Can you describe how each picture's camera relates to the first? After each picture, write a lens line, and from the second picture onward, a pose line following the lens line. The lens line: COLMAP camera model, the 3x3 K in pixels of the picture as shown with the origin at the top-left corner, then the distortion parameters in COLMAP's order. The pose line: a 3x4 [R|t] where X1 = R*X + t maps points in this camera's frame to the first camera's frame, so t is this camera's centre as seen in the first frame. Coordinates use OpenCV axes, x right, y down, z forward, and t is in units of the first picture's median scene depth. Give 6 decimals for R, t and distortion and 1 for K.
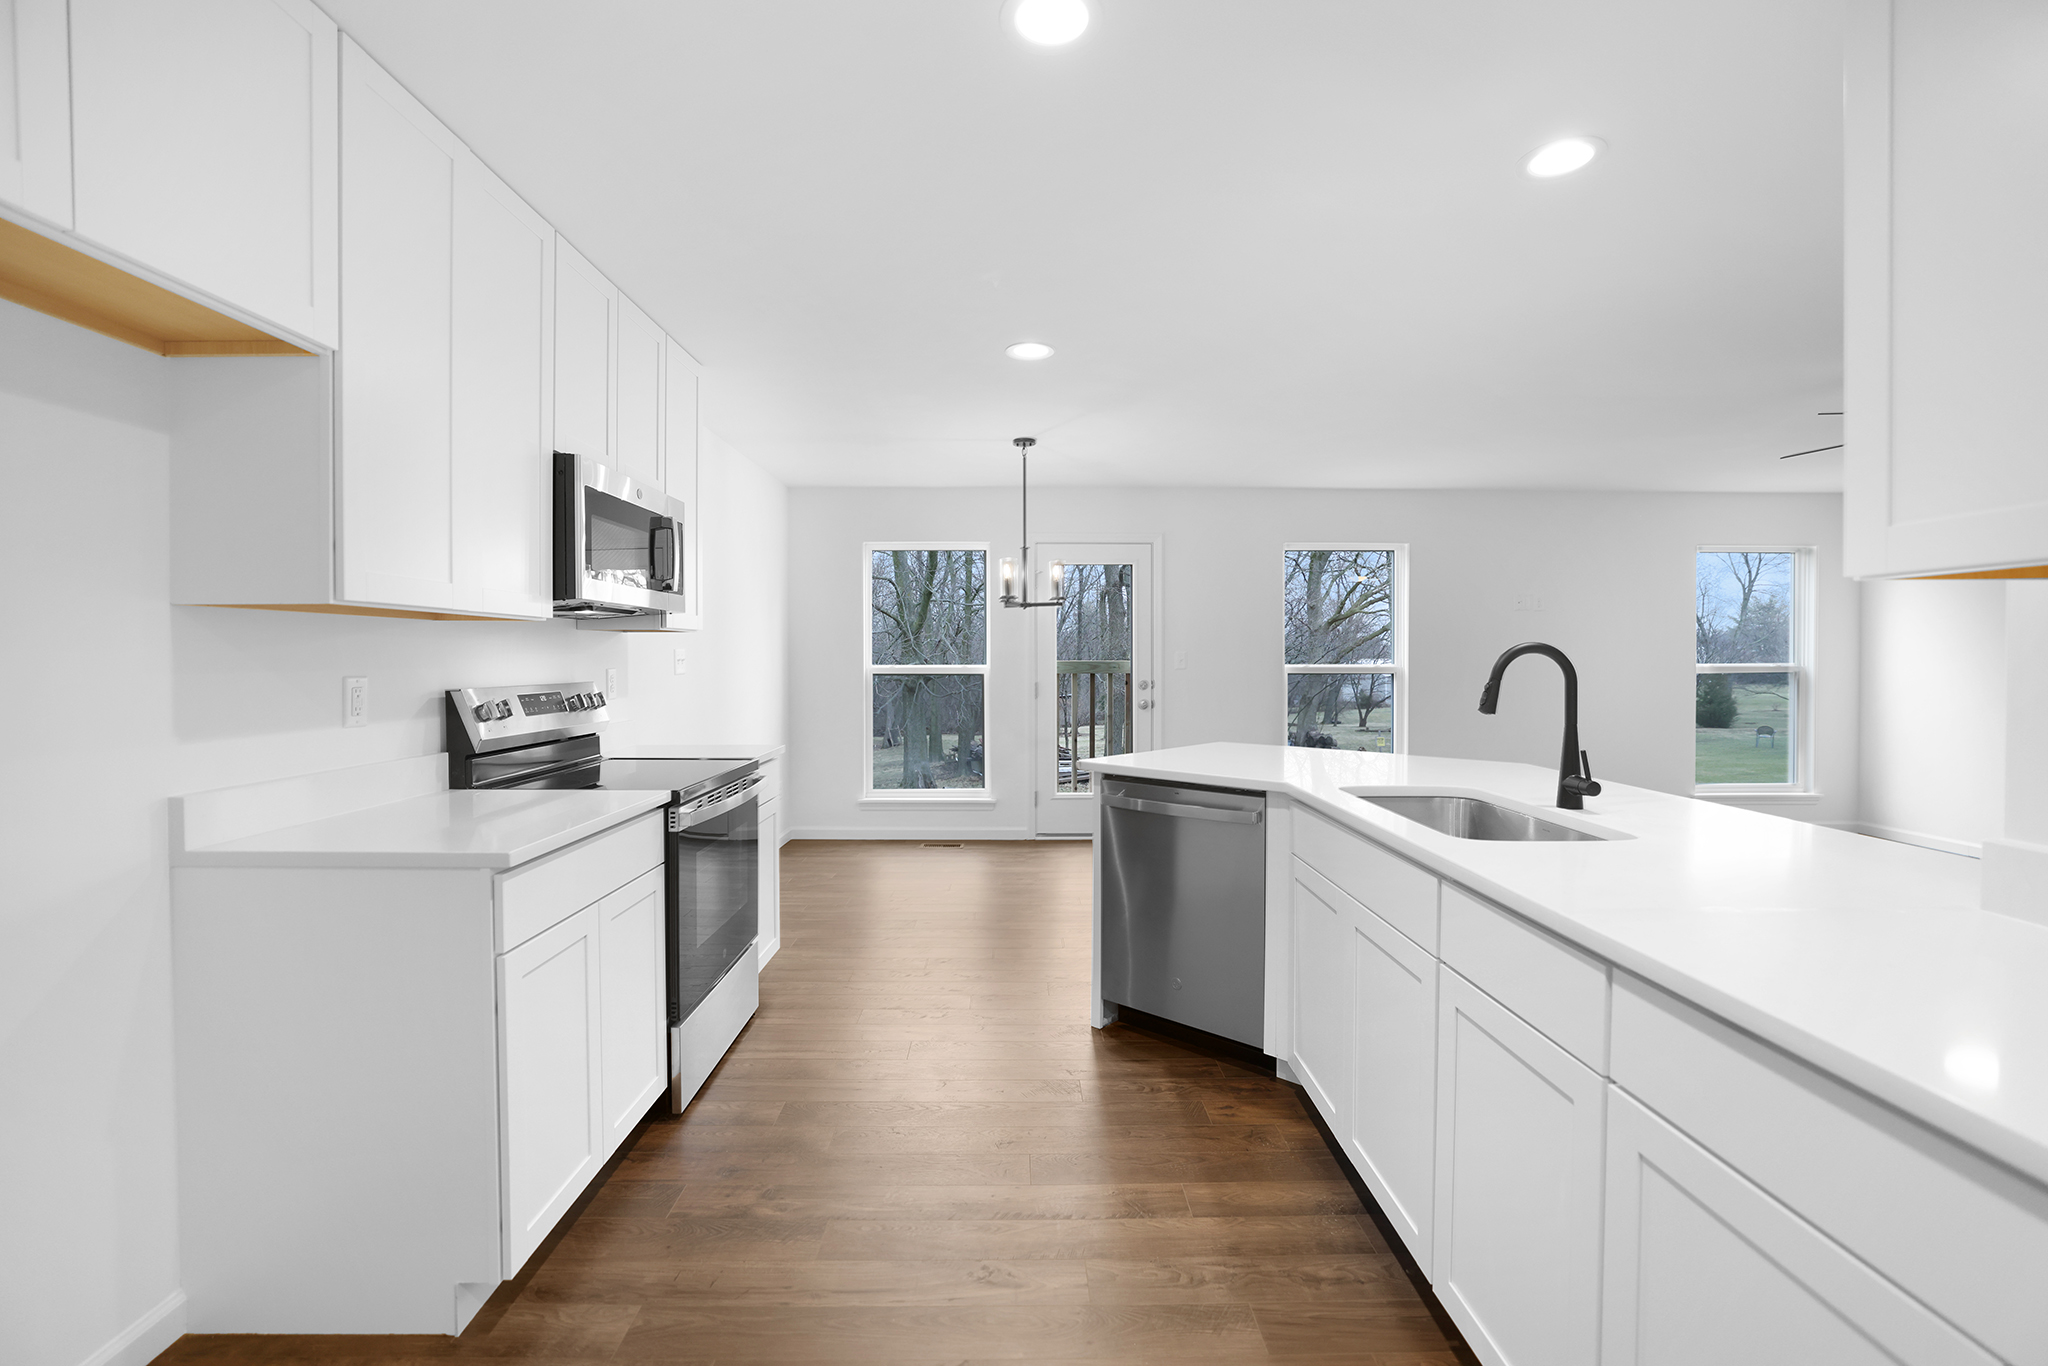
lens RADIAL K [[878.0, 0, 994.9], [0, 878.0, 667.1], [0, 0, 1]] dist [-0.038476, 0.010908]
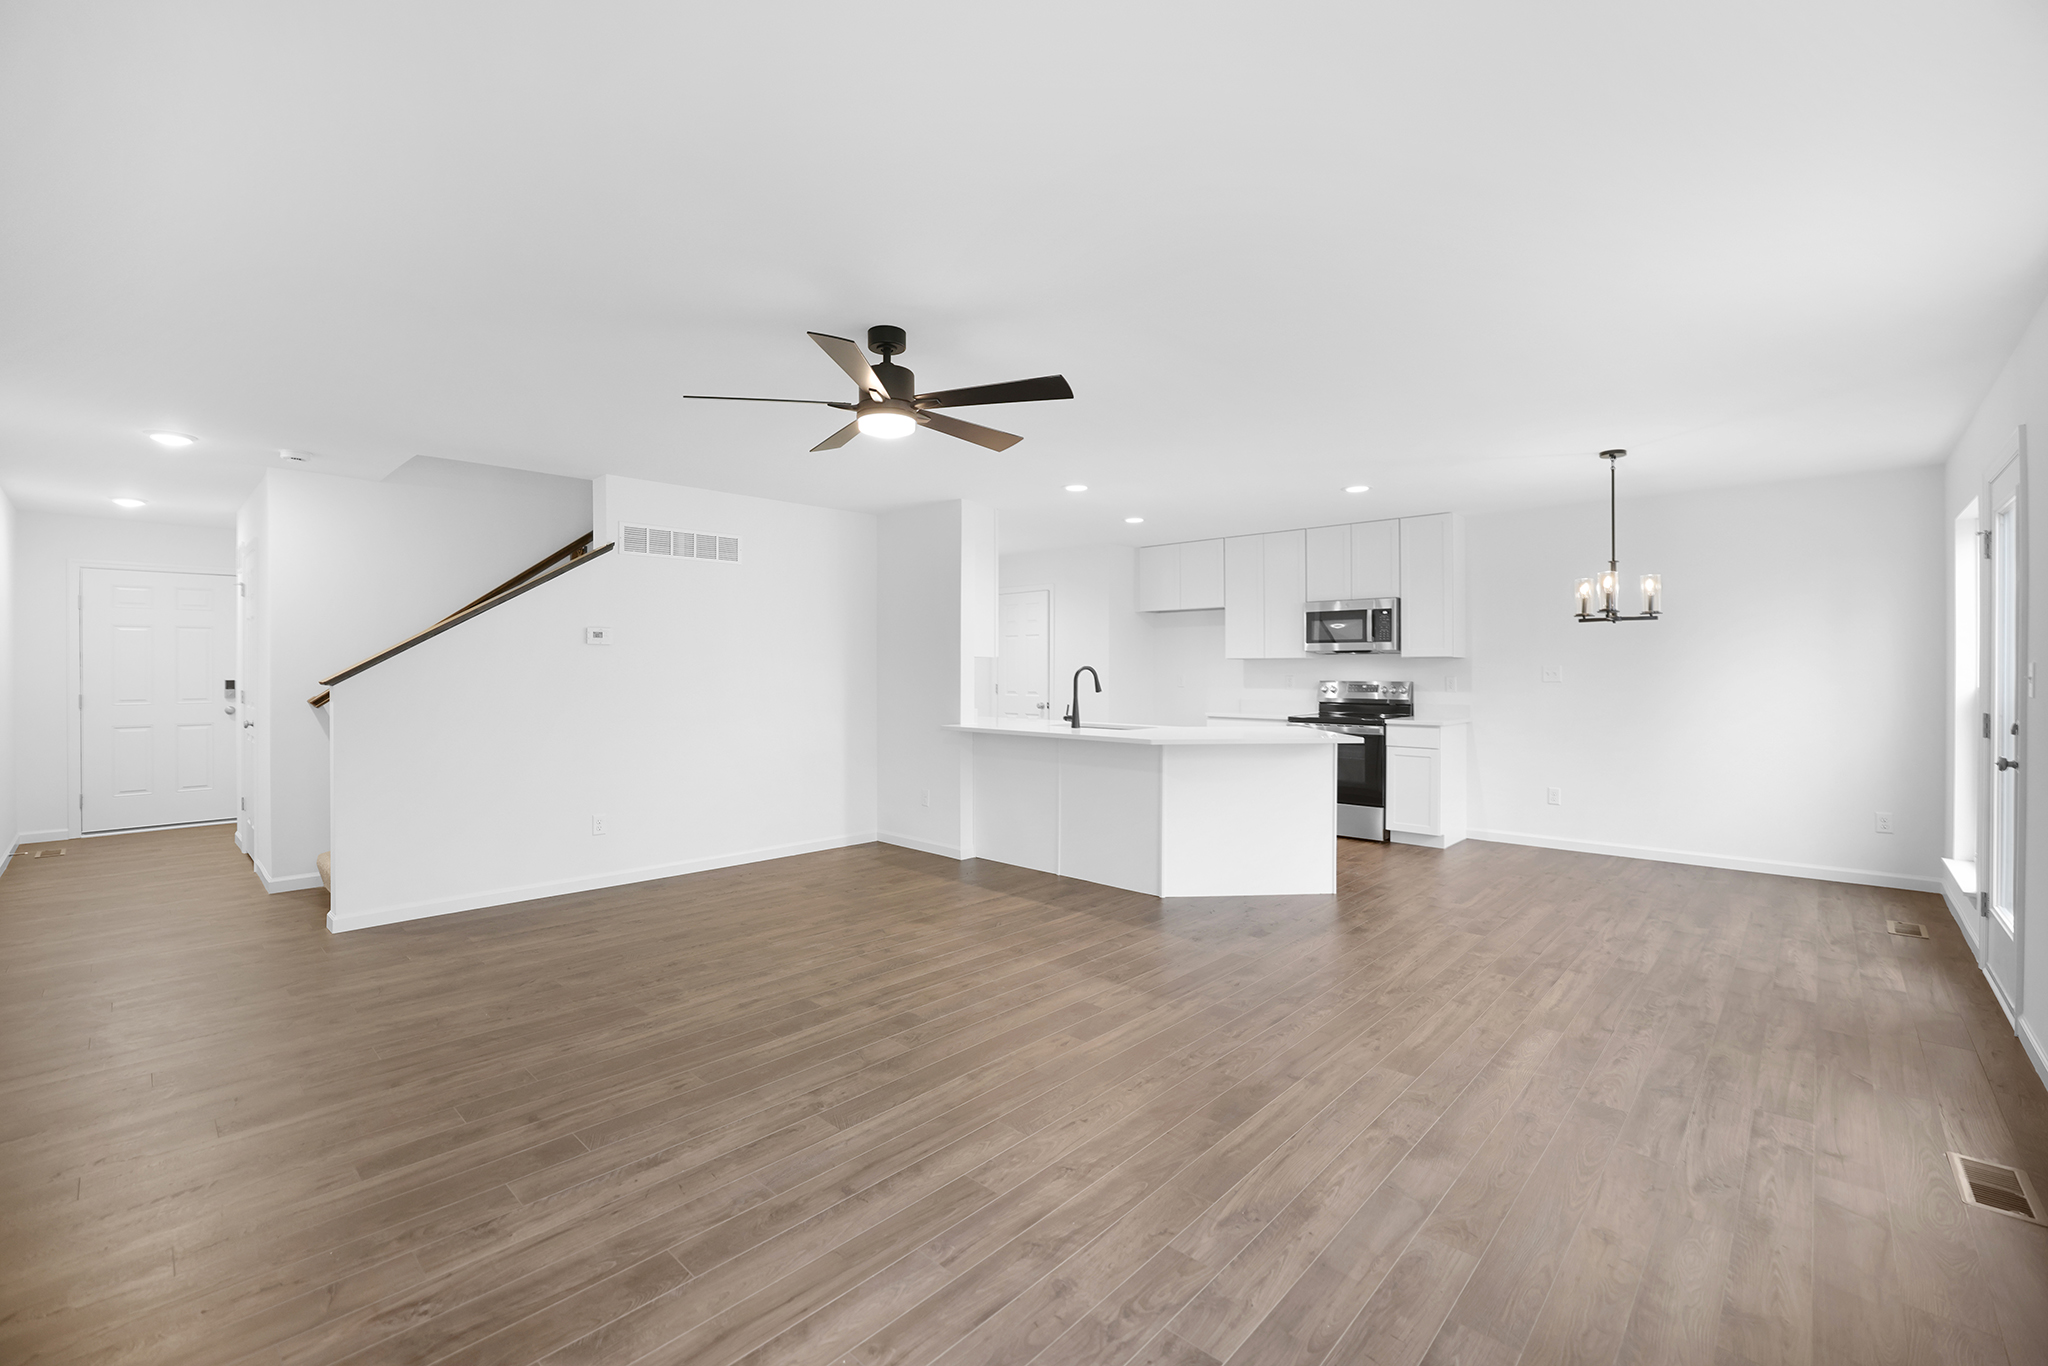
lens RADIAL K [[878.0, 0, 993.8], [0, 878.0, 663.8], [0, 0, 1]] dist [-0.038476, 0.010908]
pose [[-0.678549, -0.005744, -0.734532, 1.216697], [-0.009344, 0.999956, 0.000812, -0.014359], [0.734495, 0.007415, -0.678573, 1.146911]]
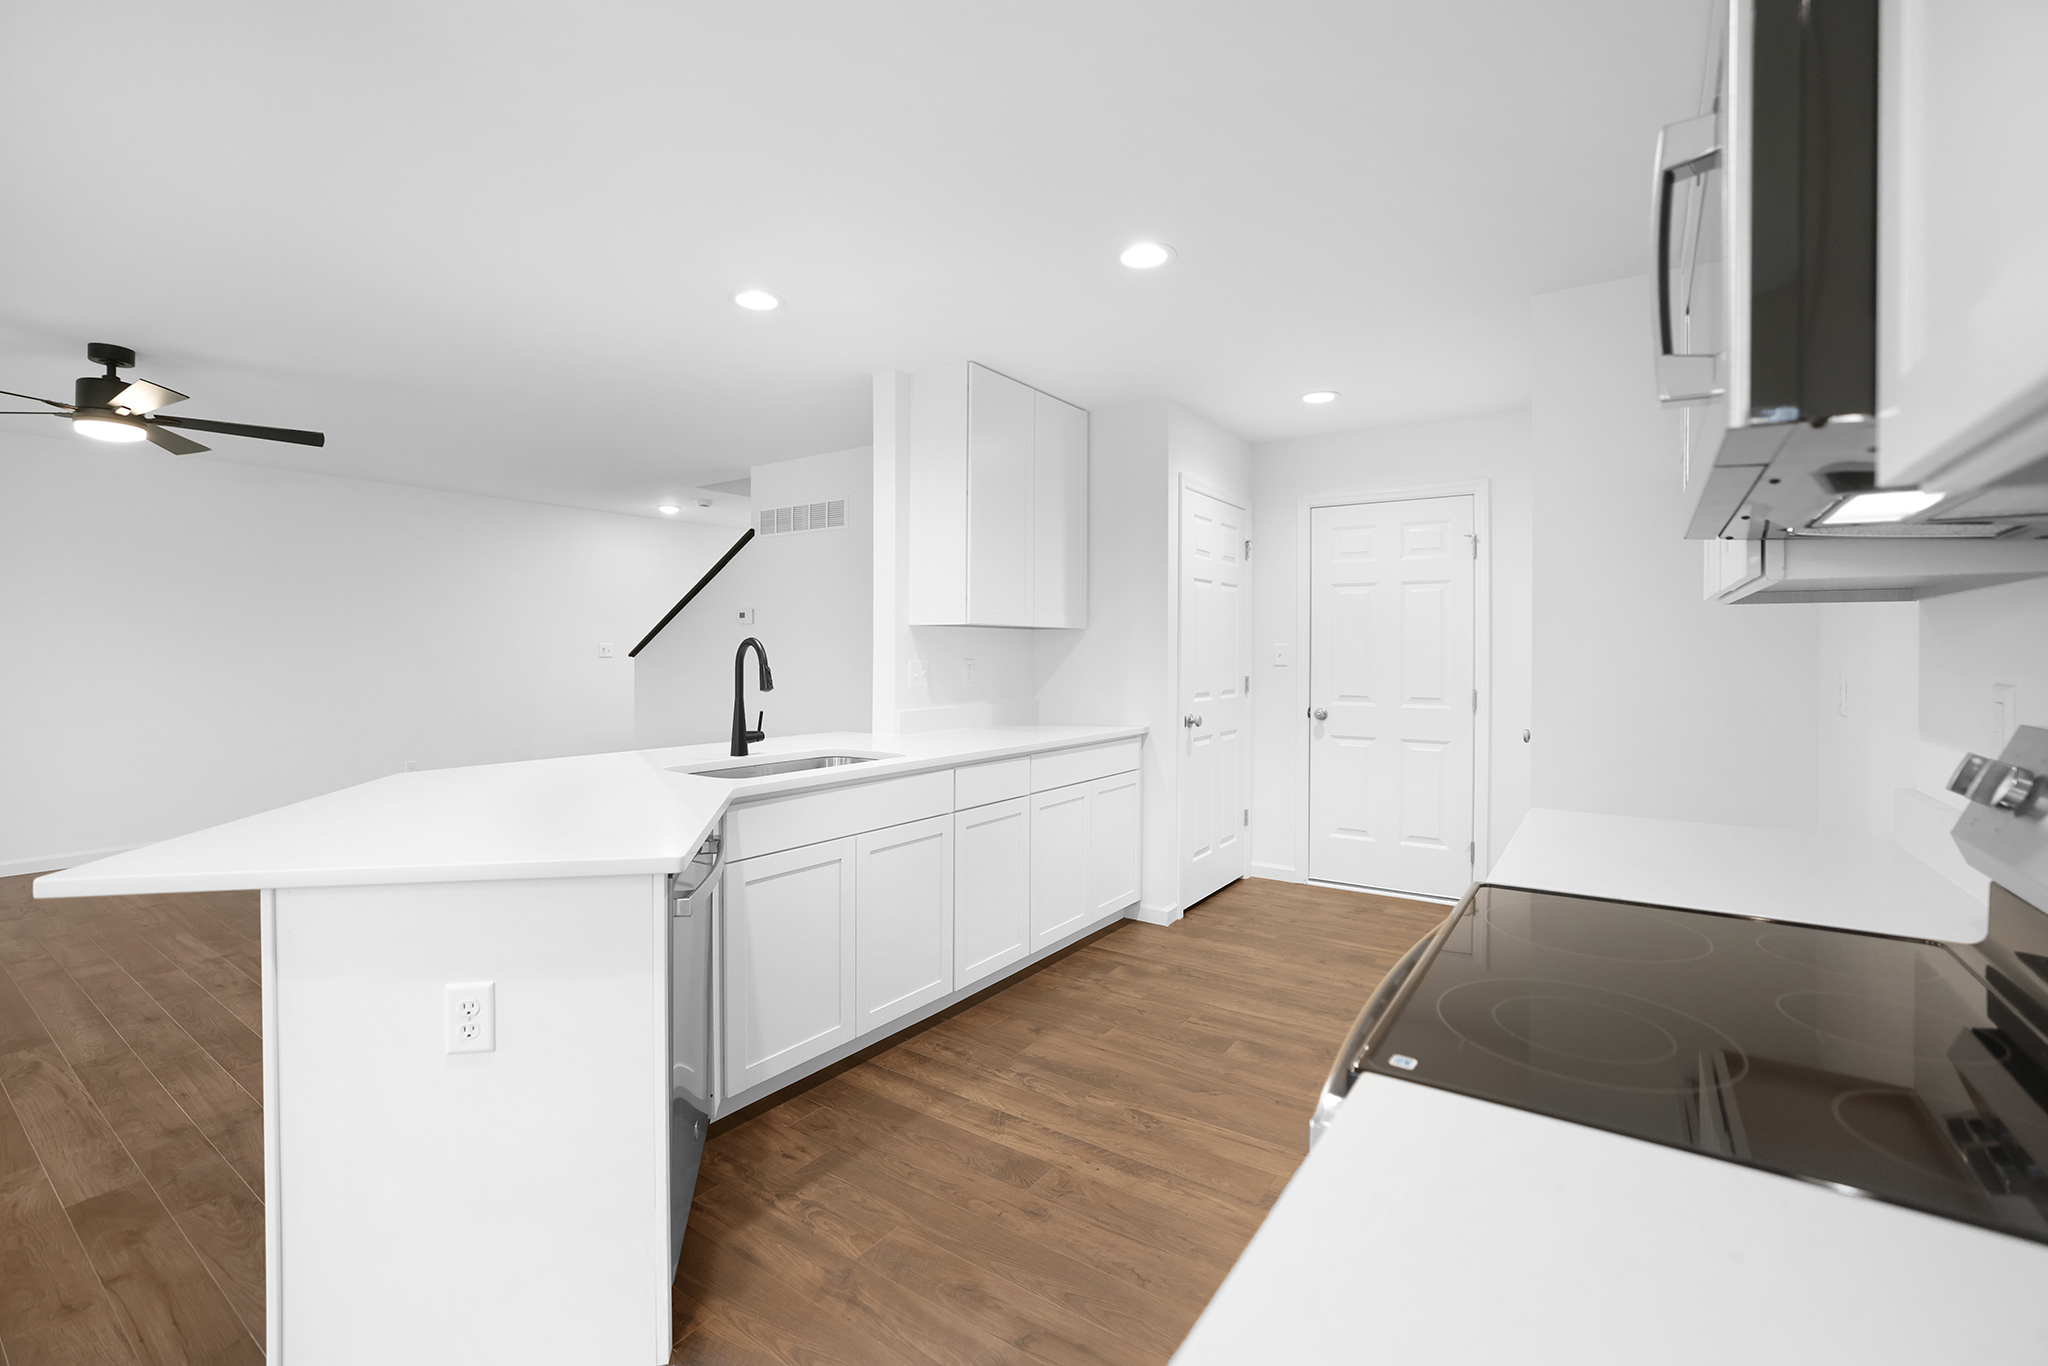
lens RADIAL K [[878.0, 0, 1039.0], [0, 878.0, 654.7], [0, 0, 1]] dist [-0.038476, 0.010908]
pose [[-0.837174, -0.005905, 0.546904, -0.223272], [0.003214, 0.999871, 0.015717, -0.009273], [-0.546927, 0.014915, -0.837048, 0.831805]]
